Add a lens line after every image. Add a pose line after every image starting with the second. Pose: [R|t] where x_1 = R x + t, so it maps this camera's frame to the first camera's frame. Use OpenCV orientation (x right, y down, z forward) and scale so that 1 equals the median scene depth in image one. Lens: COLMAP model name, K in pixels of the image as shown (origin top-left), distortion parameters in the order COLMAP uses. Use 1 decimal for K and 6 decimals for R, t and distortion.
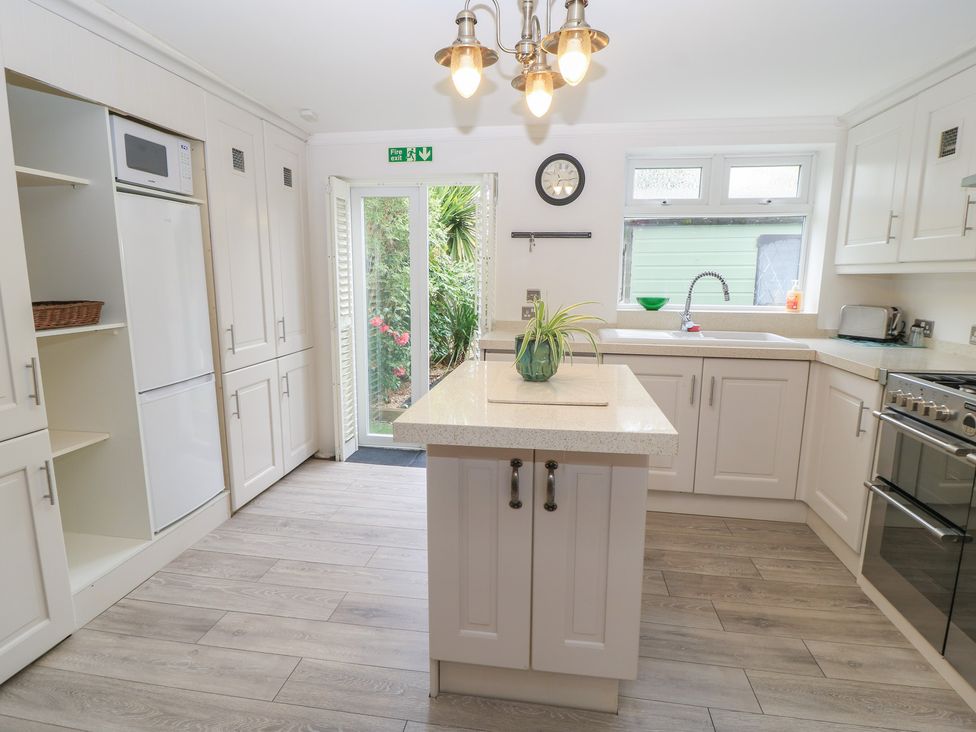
lens RADIAL K [[537.0, 0, 480.4], [0, 537.0, 368.6], [0, 0, 1]] dist [0.002812, -0.013453]
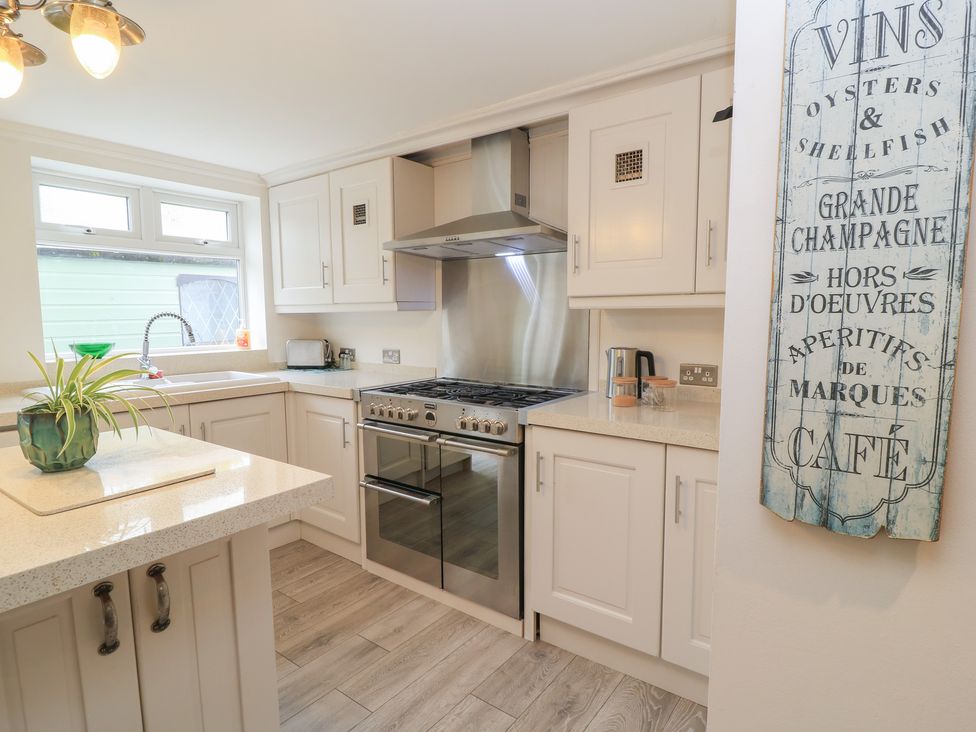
lens RADIAL K [[537.0, 0, 480.4], [0, 537.0, 368.6], [0, 0, 1]] dist [0.002812, -0.013453]
pose [[0.473861, -0.098334, 0.875092, -0.154735], [0.159240, 0.986932, 0.024673, -0.024585], [-0.866082, 0.127658, 0.483327, 0.113916]]
